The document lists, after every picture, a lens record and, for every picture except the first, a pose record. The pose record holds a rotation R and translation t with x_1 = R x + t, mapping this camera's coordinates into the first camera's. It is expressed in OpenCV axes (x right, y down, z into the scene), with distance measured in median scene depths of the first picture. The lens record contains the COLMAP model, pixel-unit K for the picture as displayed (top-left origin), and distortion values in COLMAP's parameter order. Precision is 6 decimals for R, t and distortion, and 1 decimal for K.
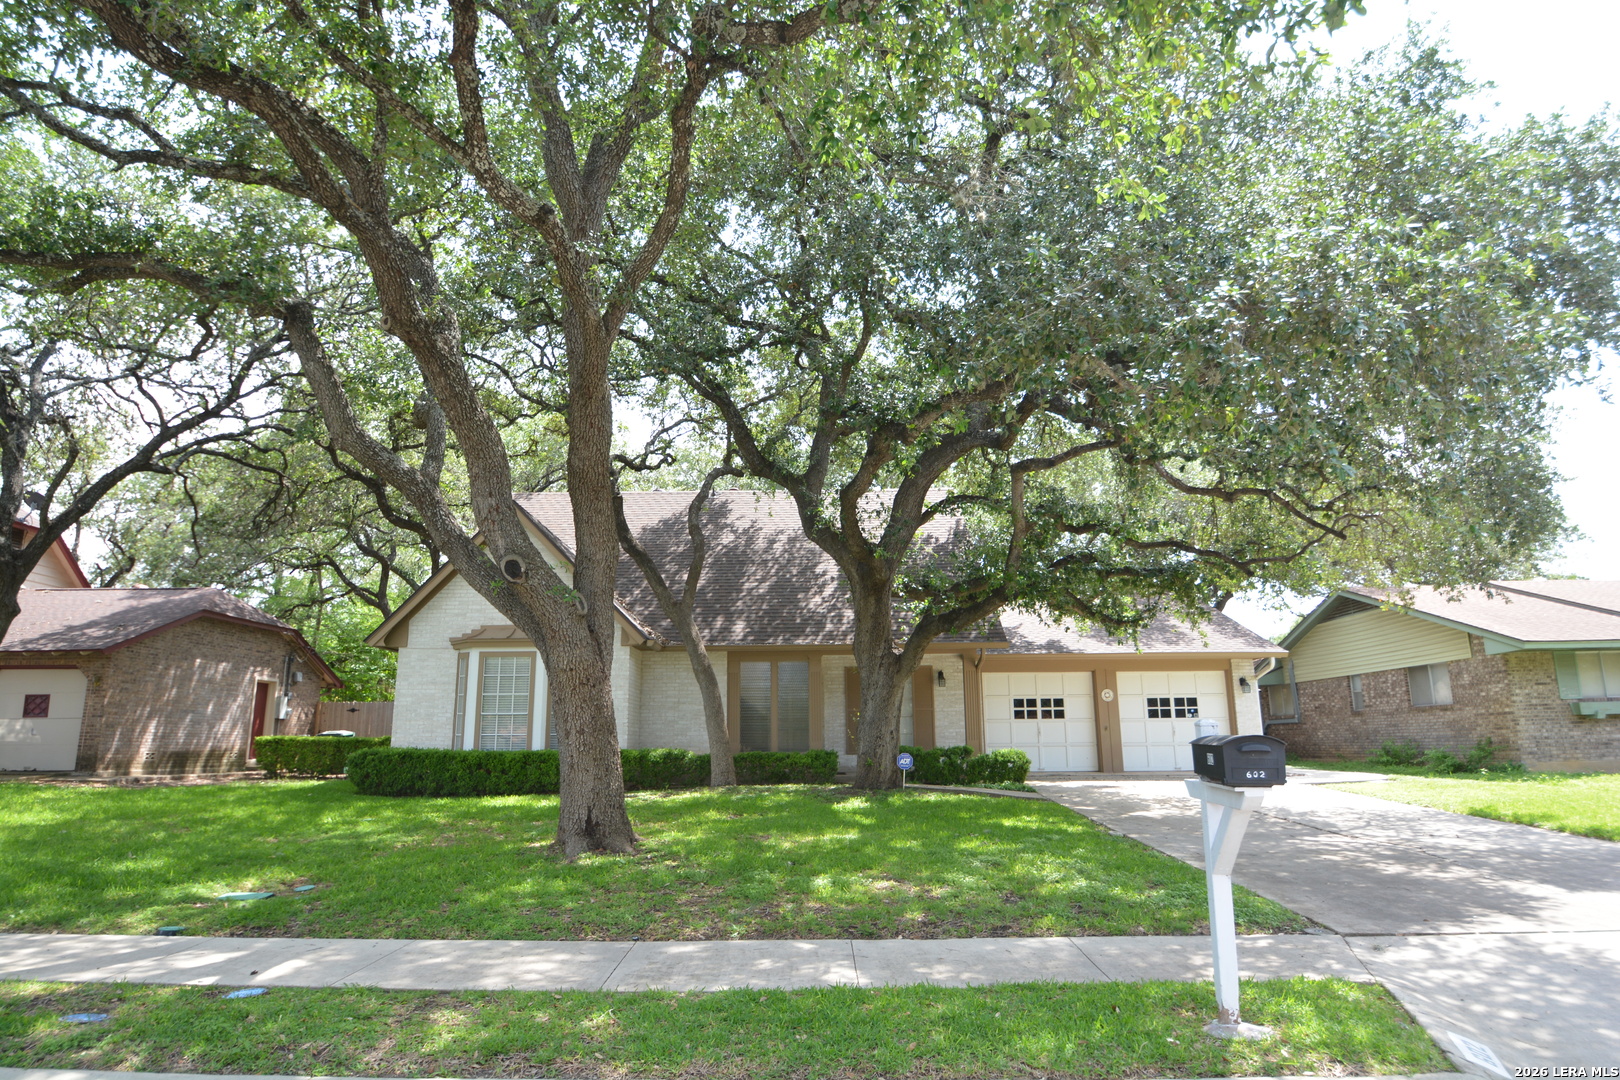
lens RADIAL K [[987.2, 0, 810.0], [0, 987.2, 540.0], [0, 0, 1]] dist [-0.027915, 0.002125]
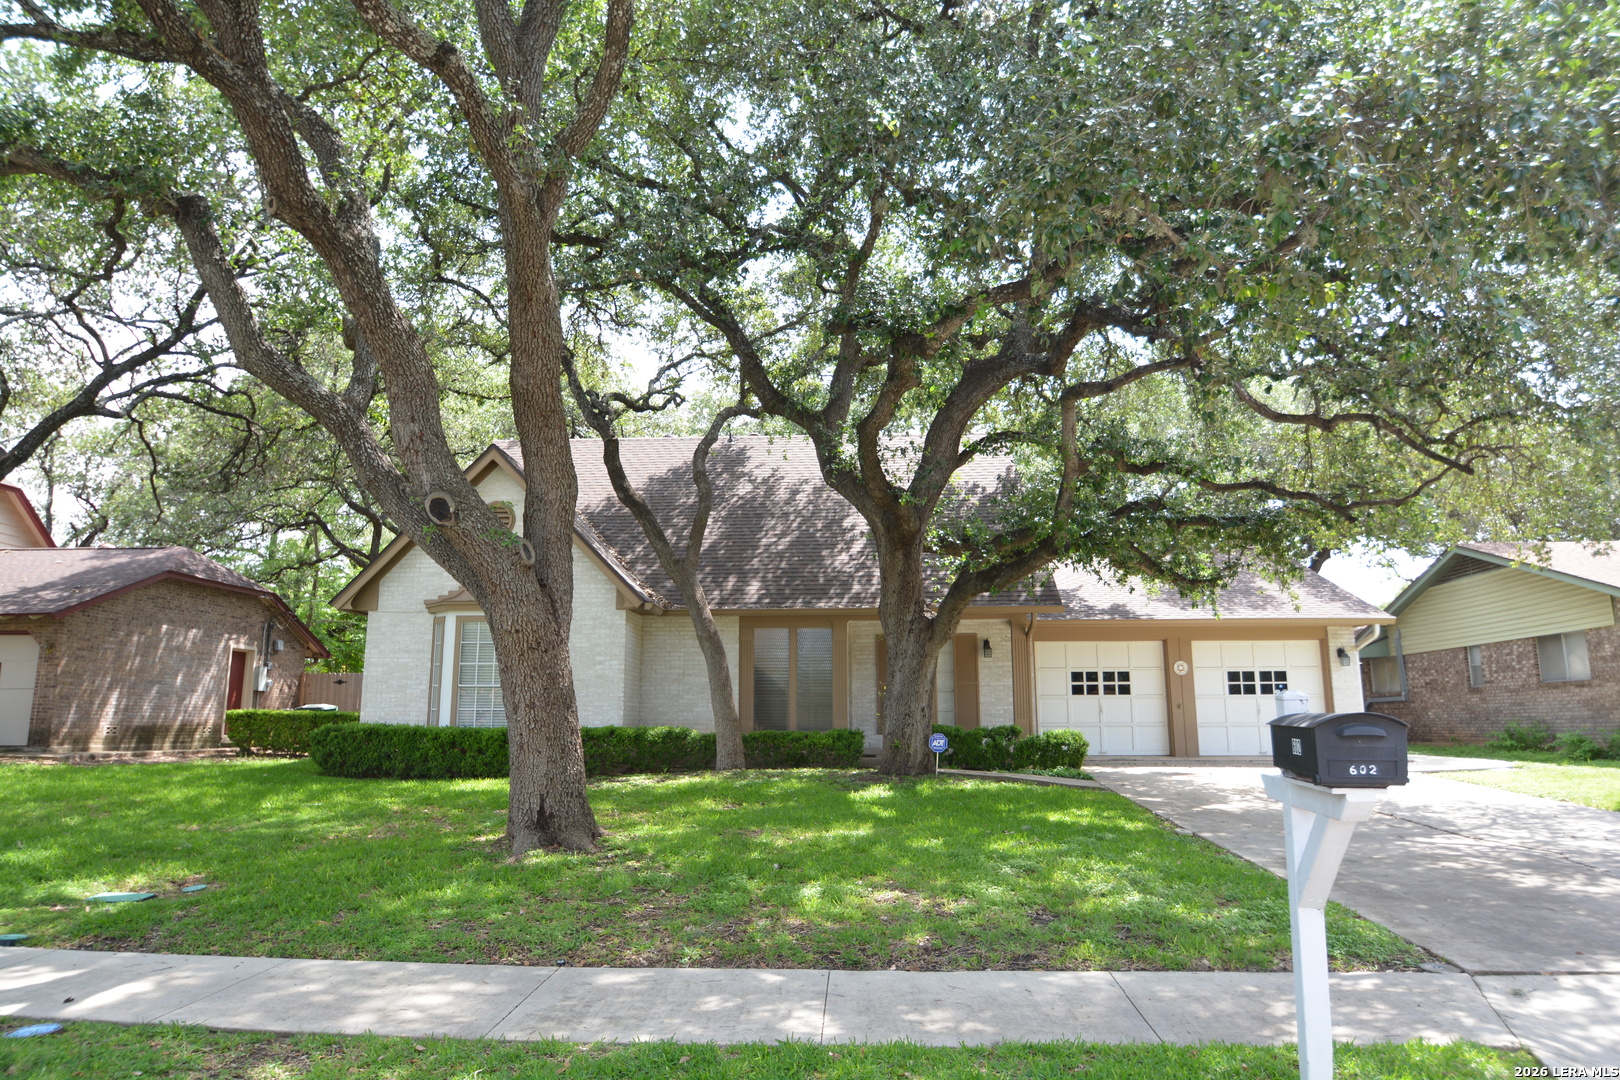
lens RADIAL K [[1072.6, 0, 805.8], [0, 1072.6, 530.8], [0, 0, 1]] dist [-0.034802, 0.000135]
pose [[0.998670, -0.002800, -0.051480, 0.024372], [0.004200, 0.999623, 0.027115, 0.011928], [0.051385, -0.027295, 0.998306, 0.057484]]
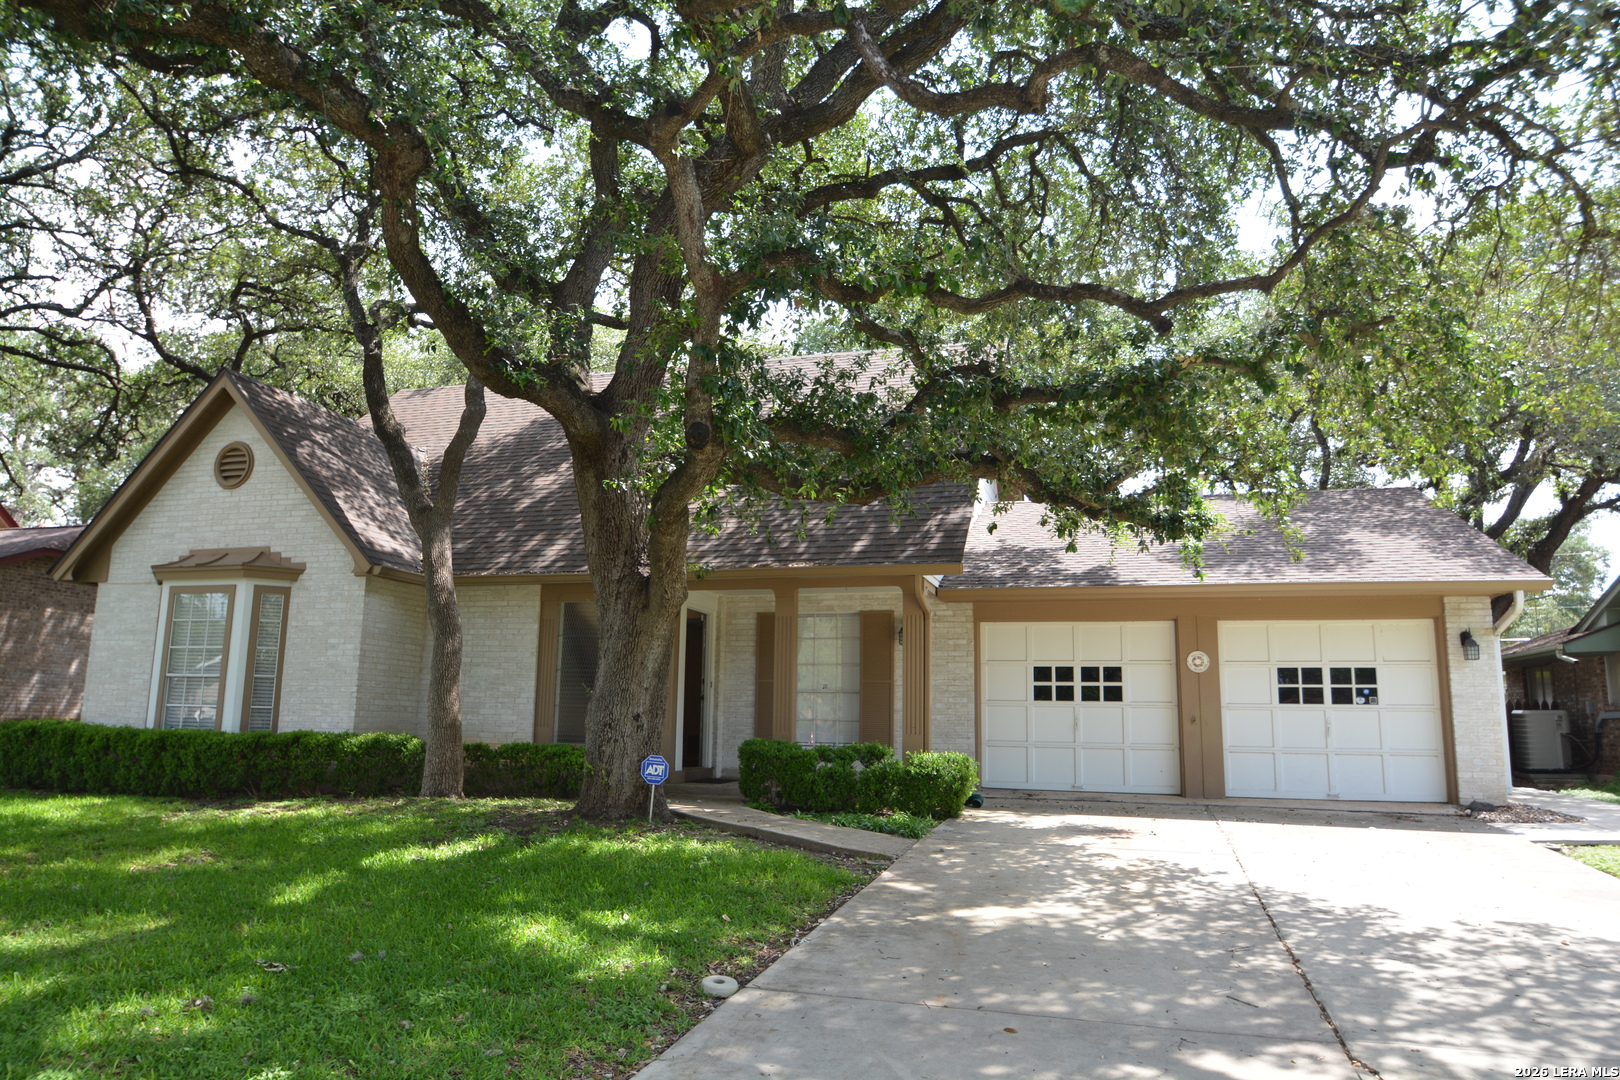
lens RADIAL K [[1088.7, 0, 810.0], [0, 1088.7, 540.0], [0, 0, 1]] dist [-0.037134, 0.001350]
pose [[0.958717, -0.022115, -0.283501, 0.288332], [0.032308, 0.998987, 0.031329, 0.067142], [0.282521, -0.039195, 0.958460, 0.377686]]
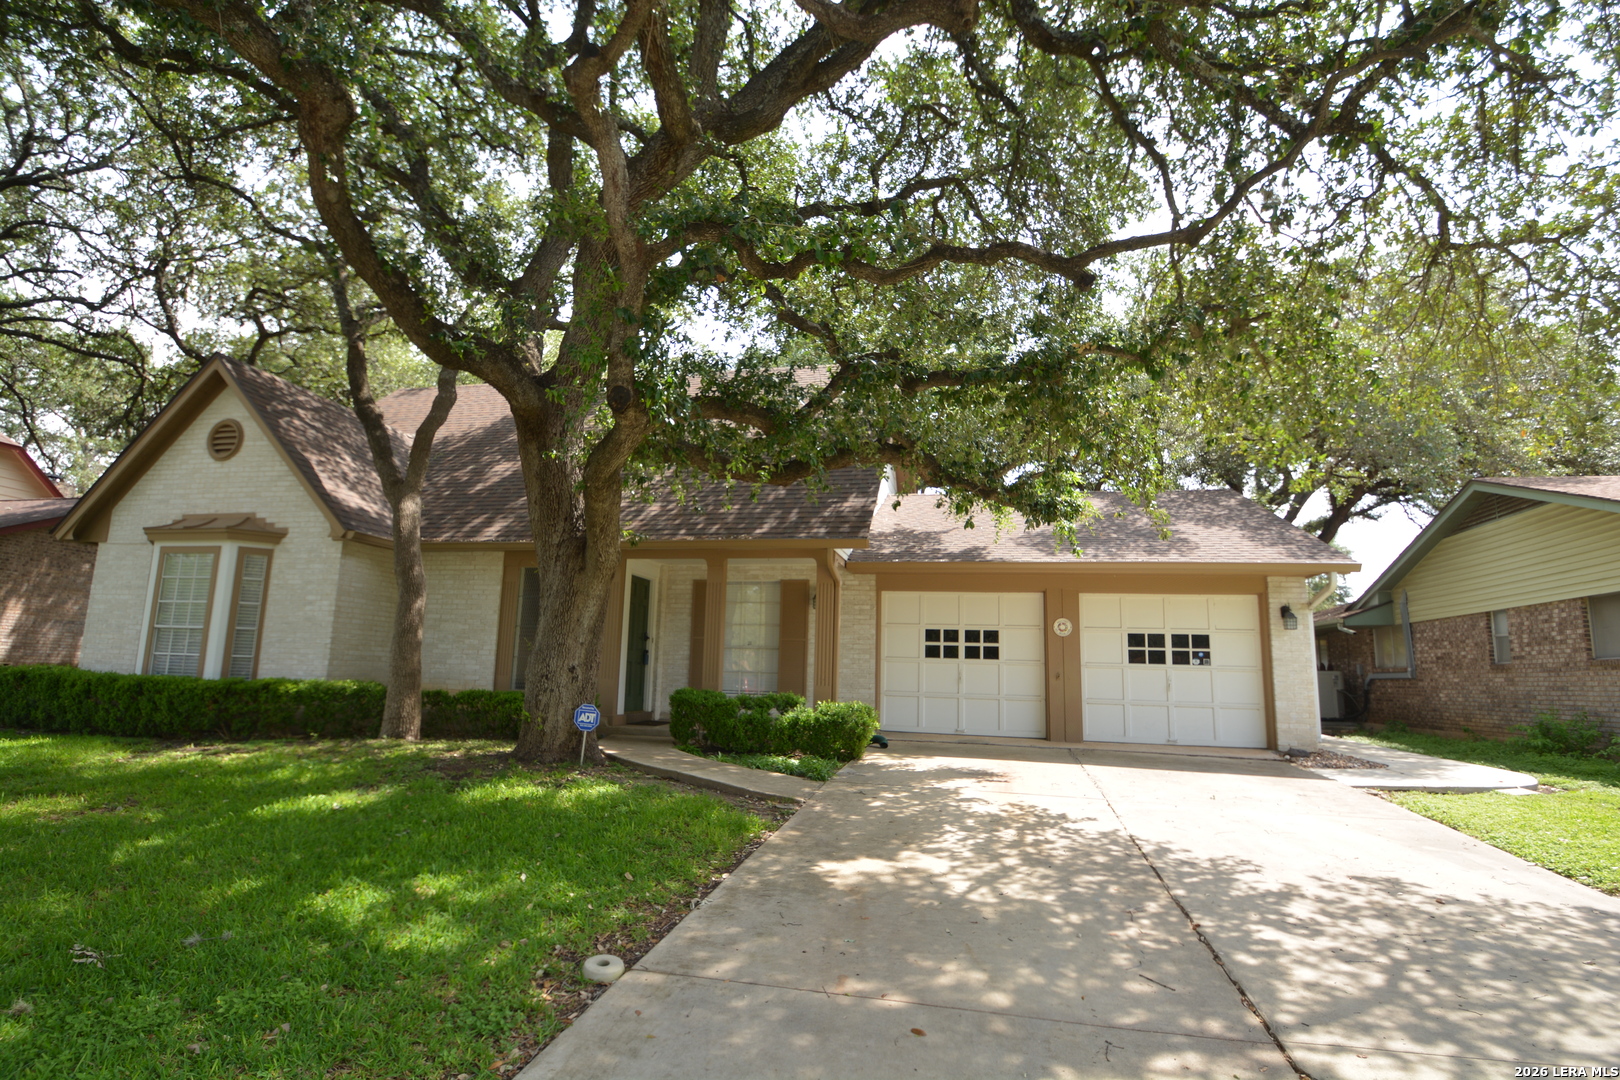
lens RADIAL K [[832.0, 0, 810.0], [0, 832.0, 540.0], [0, 0, 1]] dist [0.001858, -0.023889]
pose [[0.976893, 0.002339, -0.213716, 0.275877], [0.007157, 0.999021, 0.043650, 0.078505], [0.213609, -0.044171, 0.975920, 0.447527]]
